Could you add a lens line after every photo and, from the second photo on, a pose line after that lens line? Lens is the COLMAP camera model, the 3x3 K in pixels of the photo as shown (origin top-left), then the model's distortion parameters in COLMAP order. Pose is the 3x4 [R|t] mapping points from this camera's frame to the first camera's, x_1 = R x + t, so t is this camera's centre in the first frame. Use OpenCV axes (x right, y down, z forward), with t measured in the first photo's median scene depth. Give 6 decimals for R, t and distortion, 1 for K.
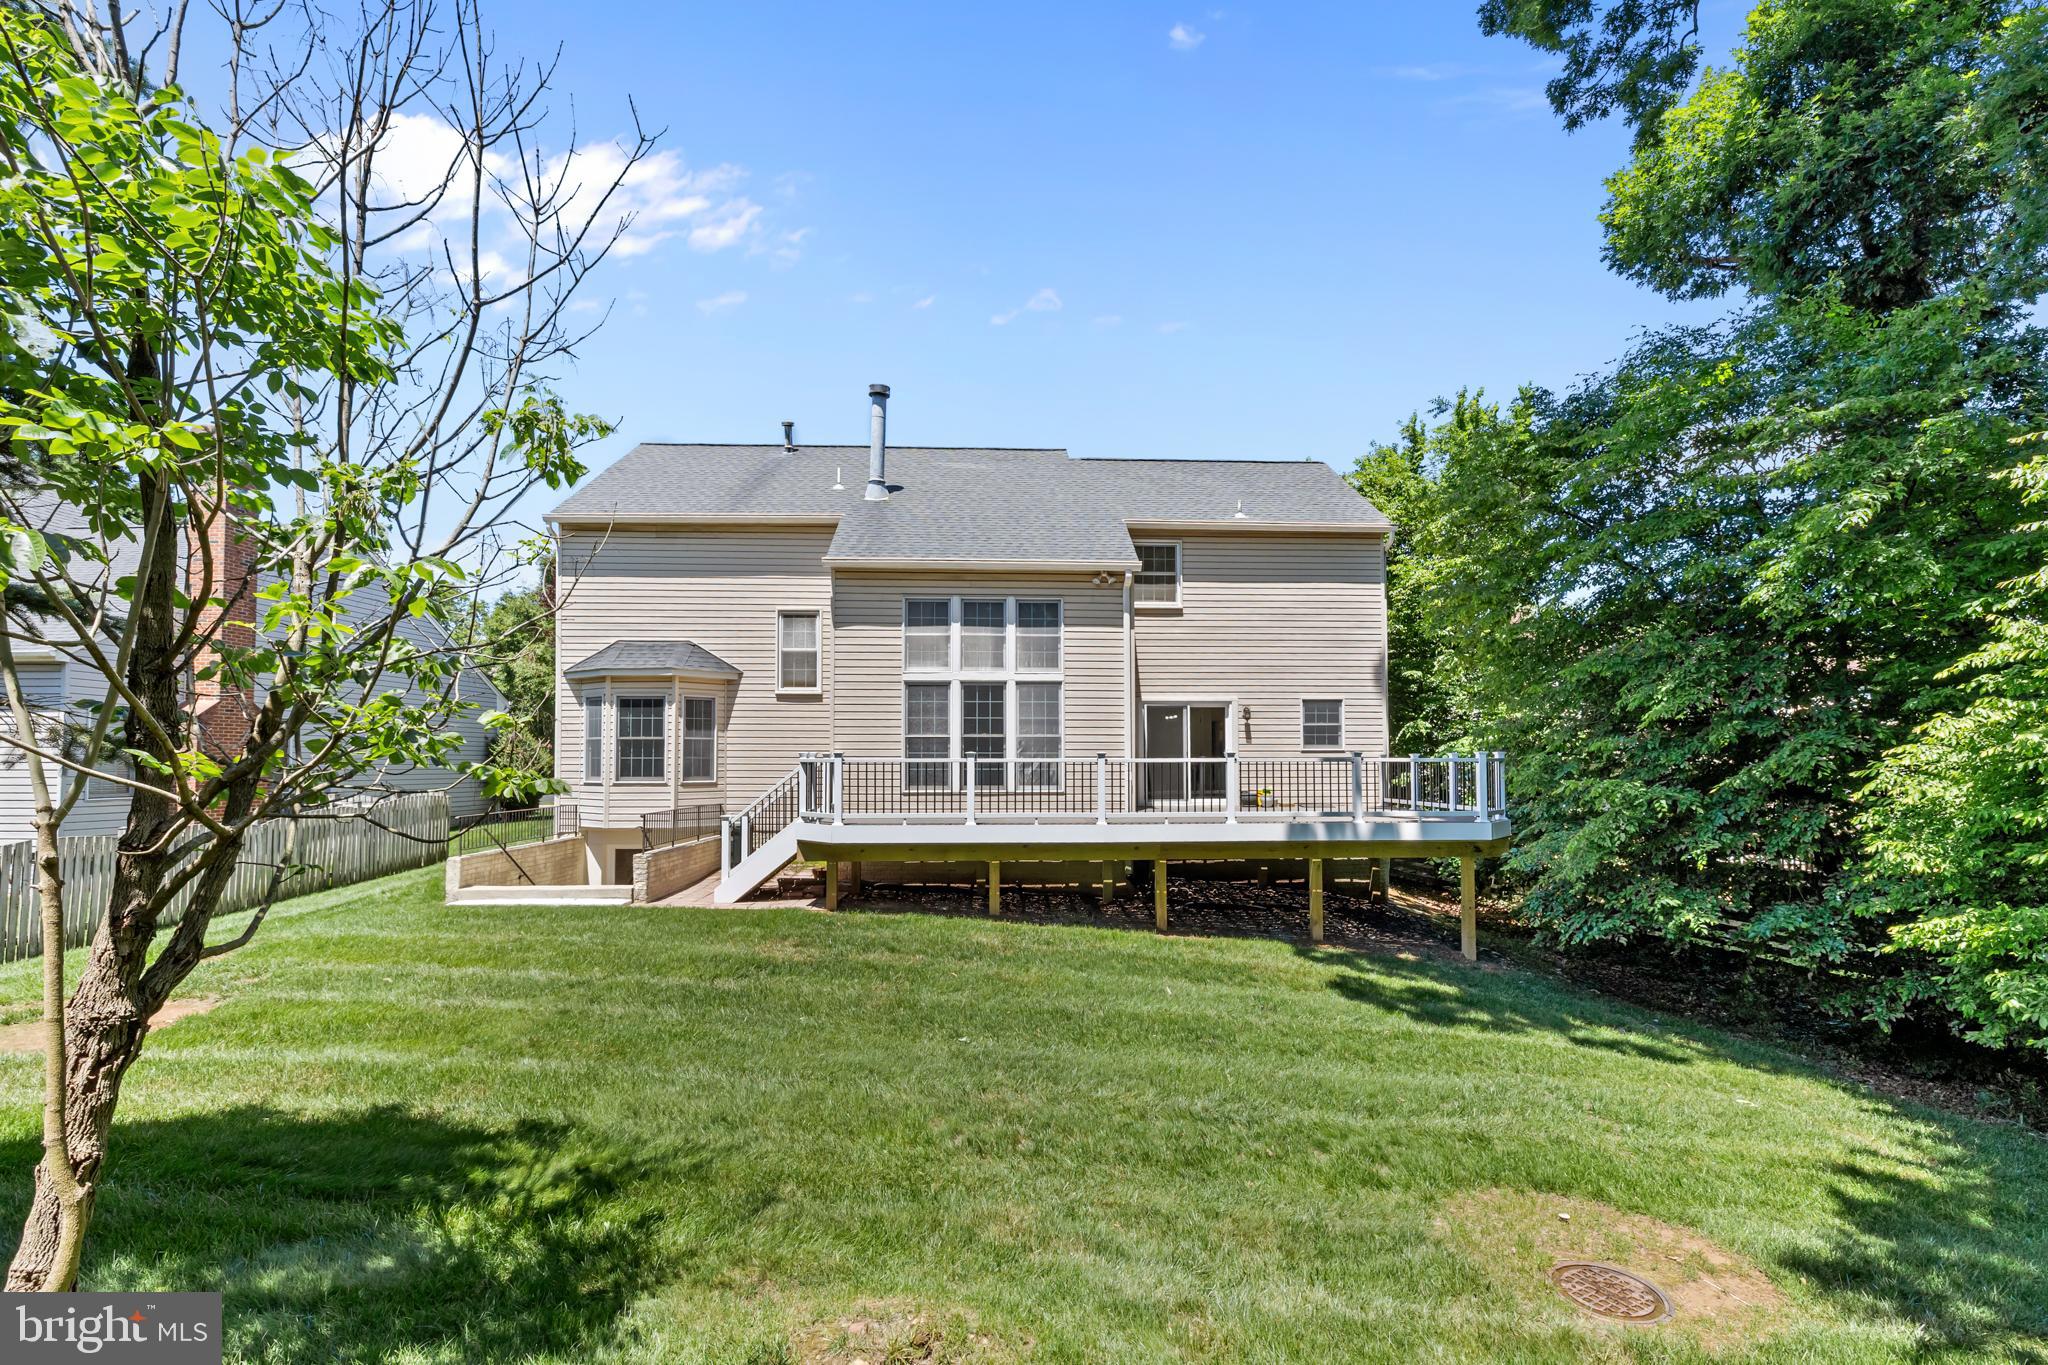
lens RADIAL K [[875.8, 0, 1031.4], [0, 875.8, 759.0], [0, 0, 1]] dist [0.000330, 0.000719]
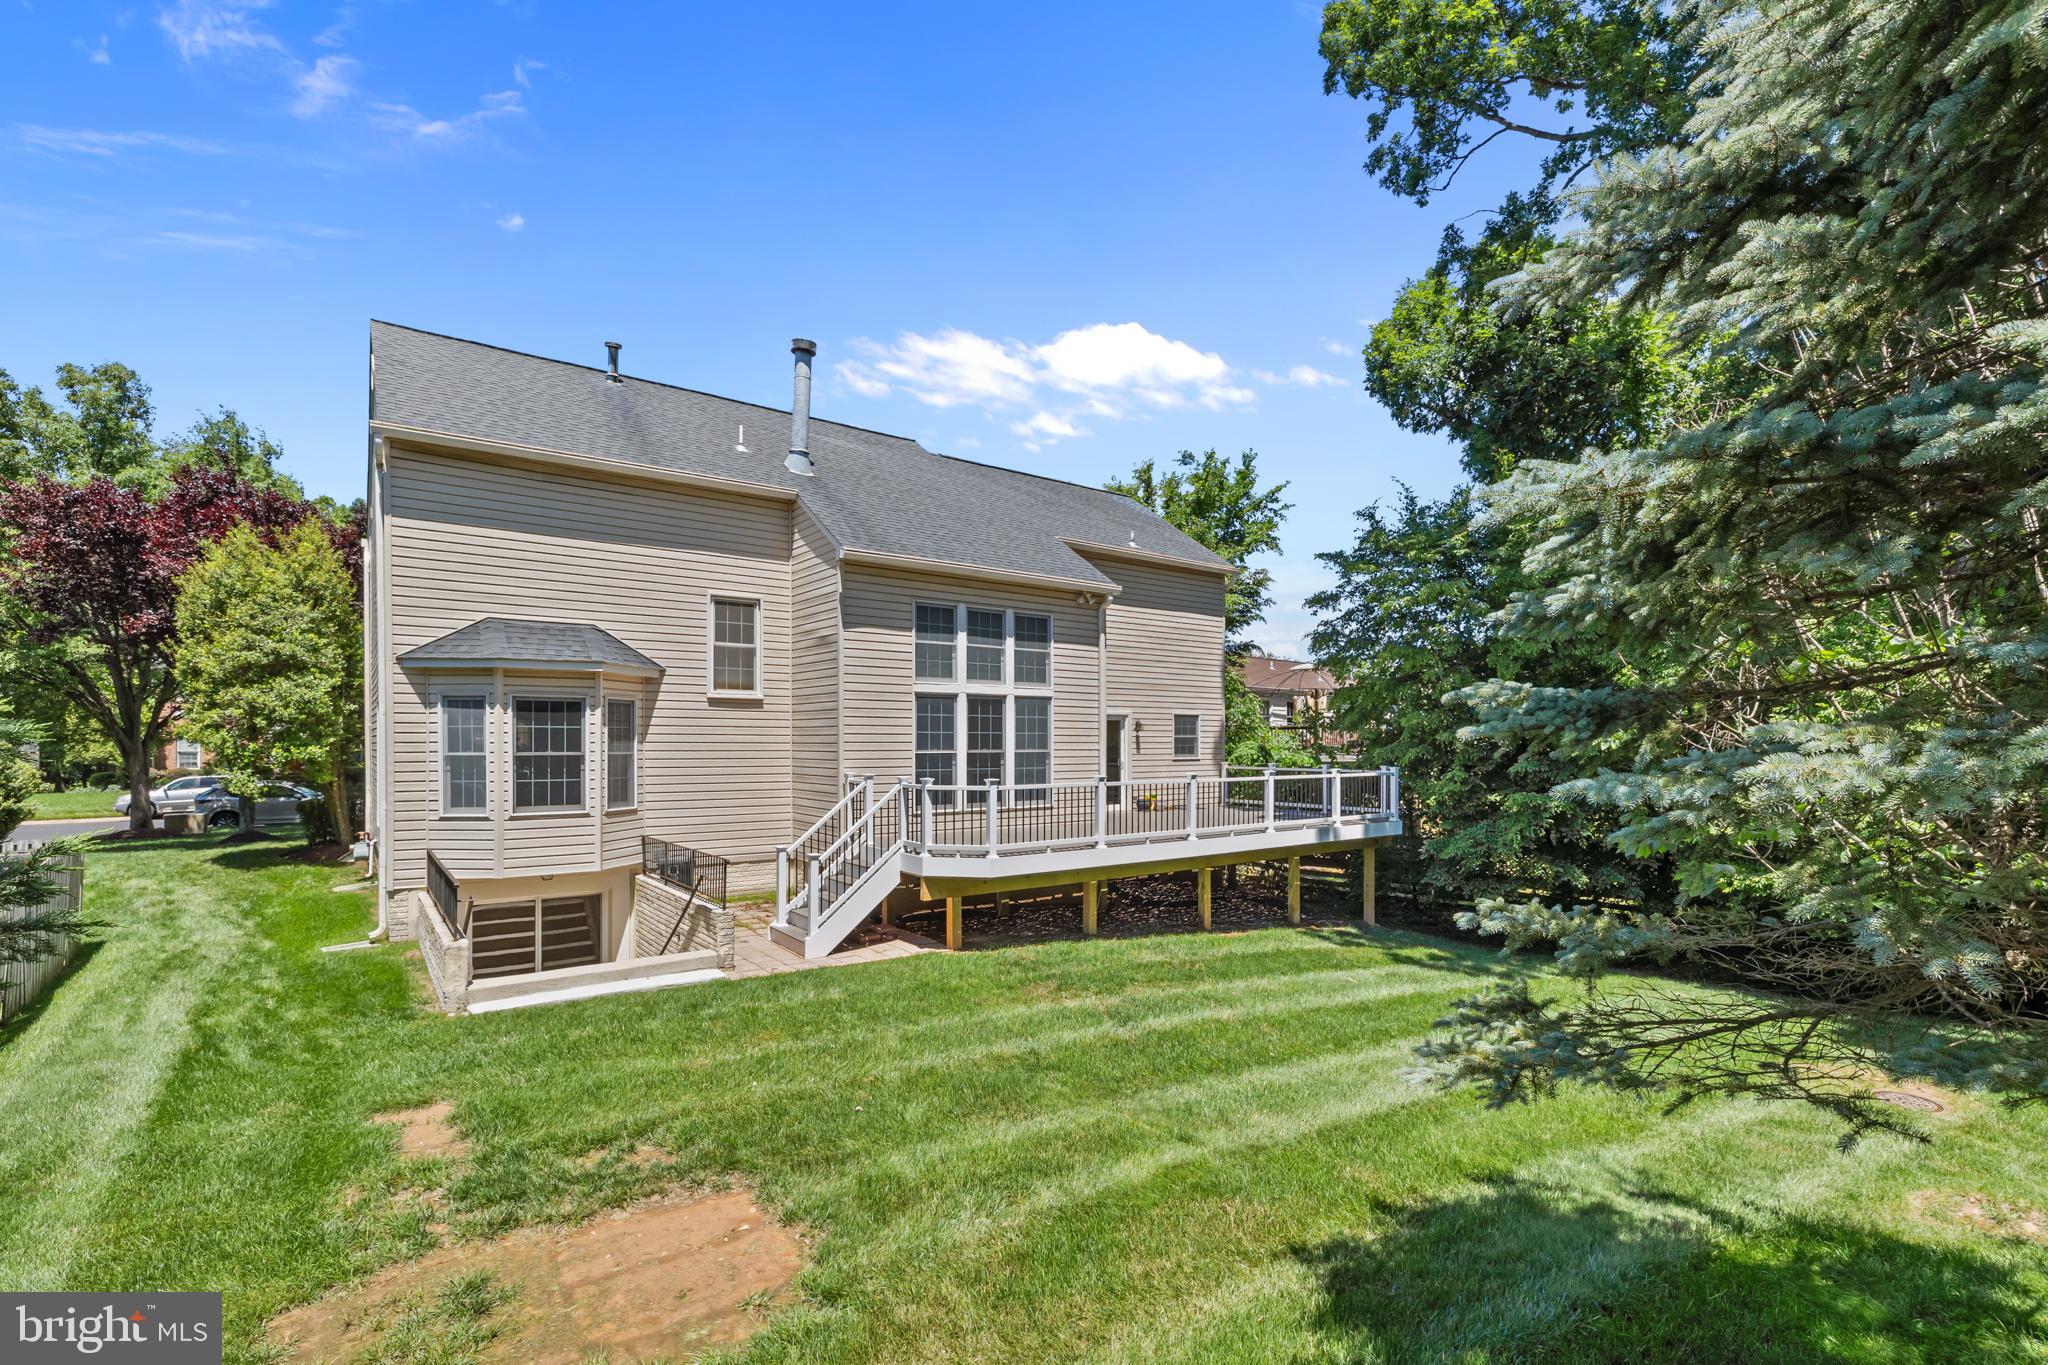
lens RADIAL K [[919.8, 0, 1039.3], [0, 919.8, 753.5], [0, 0, 1]] dist [0.005370, 0.000446]
pose [[0.828871, -0.005391, 0.559414, -0.569685], [-0.002883, 0.999899, 0.013908, -0.038311], [-0.559433, -0.013141, 0.828771, 0.127541]]
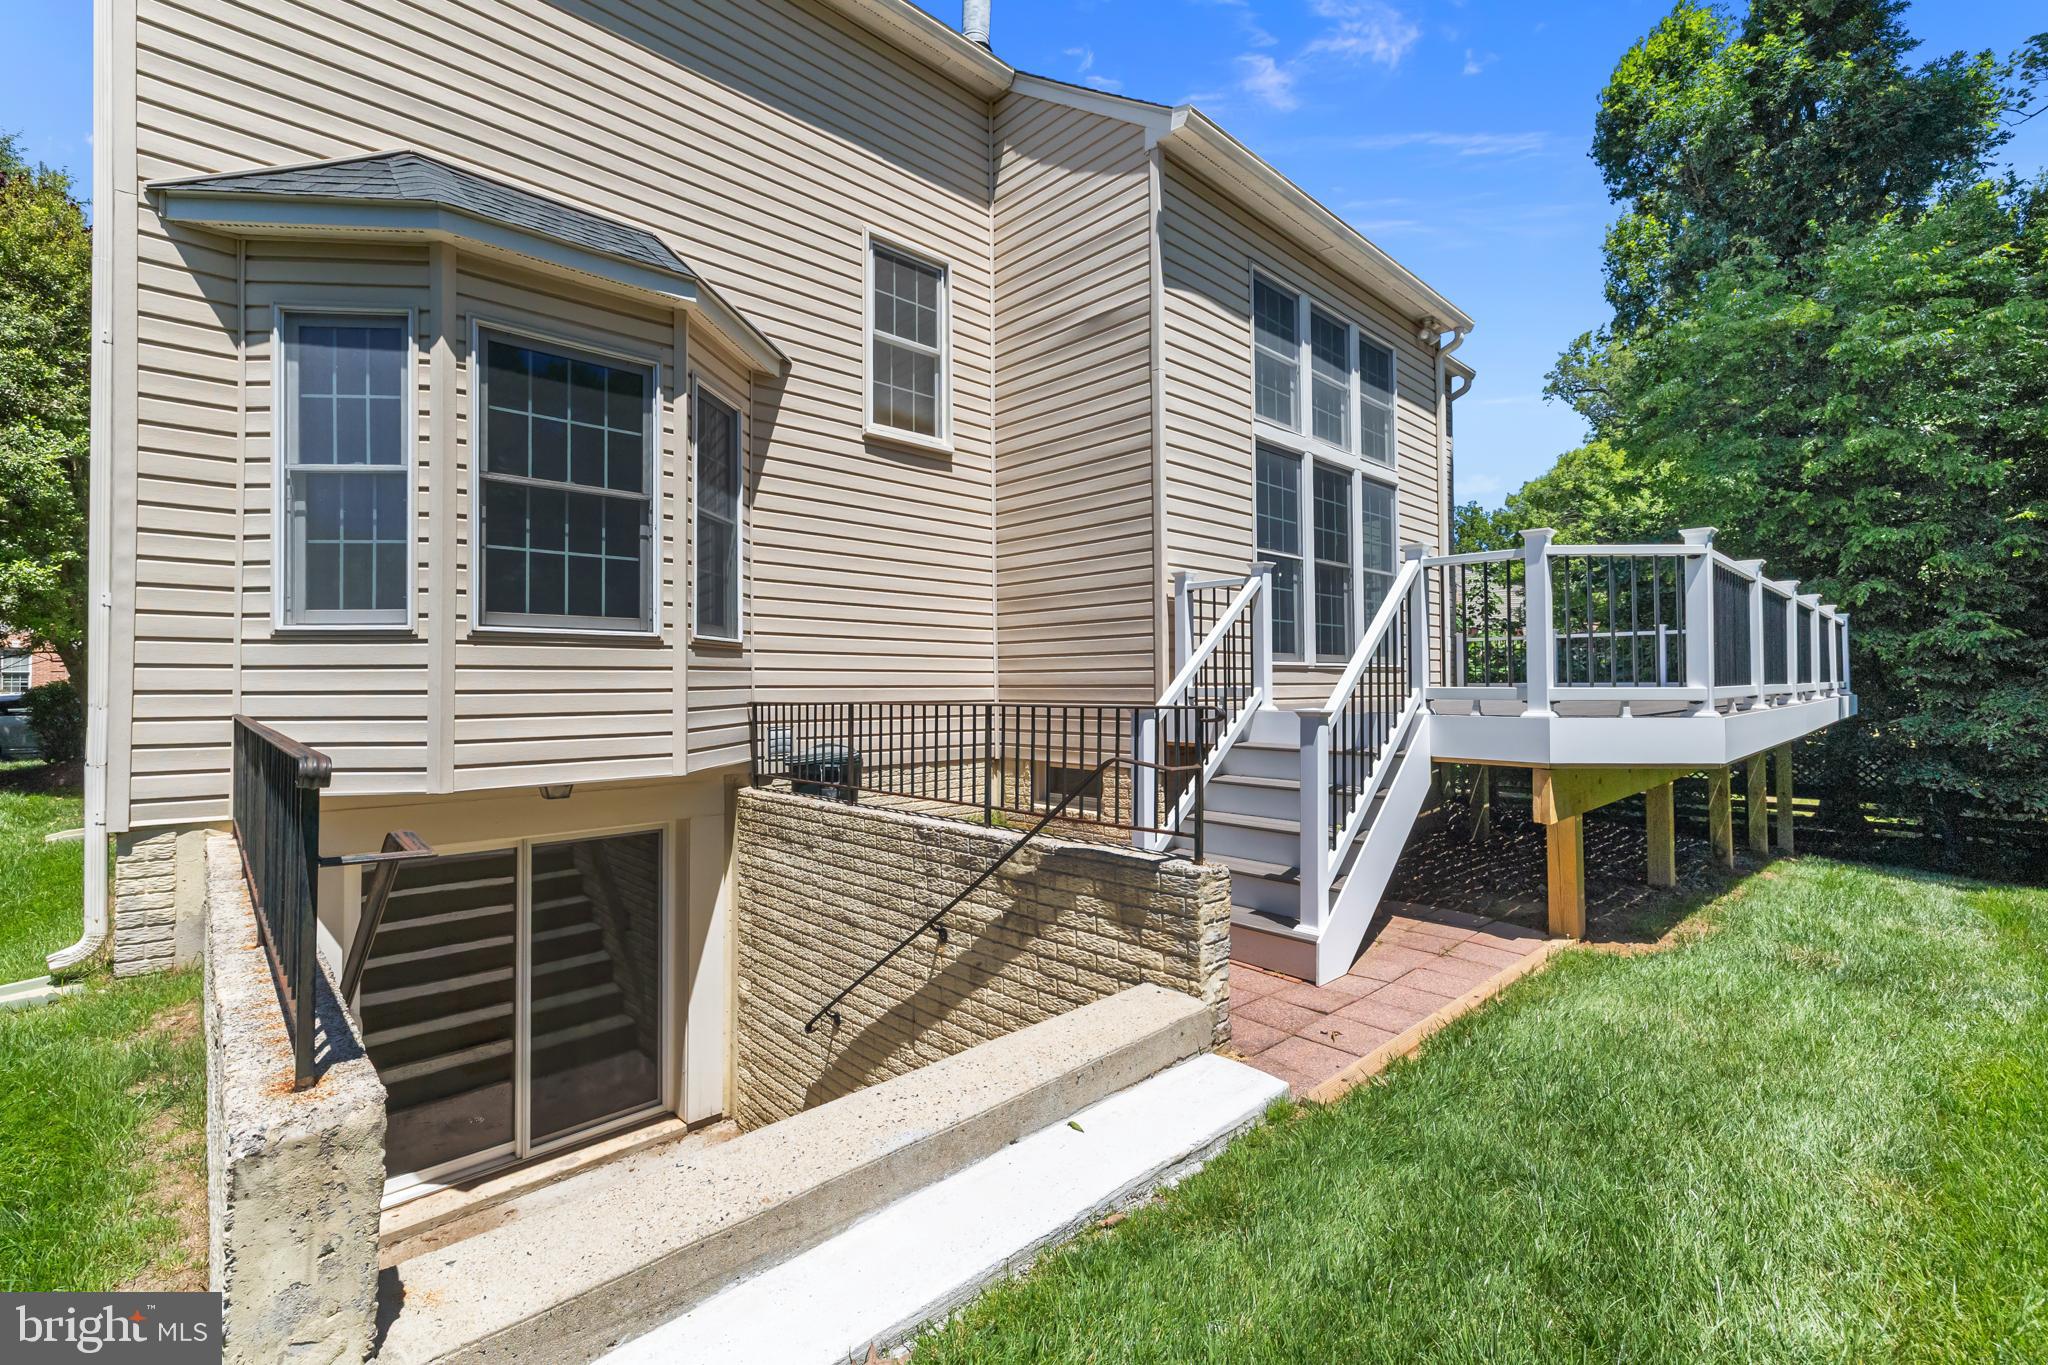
lens RADIAL K [[875.8, 0, 1026.7], [0, 875.8, 672.4], [0, 0, 1]] dist [0.000330, 0.000719]
pose [[0.759347, 0.003763, 0.650675, -0.553021], [0.001621, 0.999969, -0.007675, 0.045086], [-0.650684, 0.006883, 0.759318, 0.706680]]
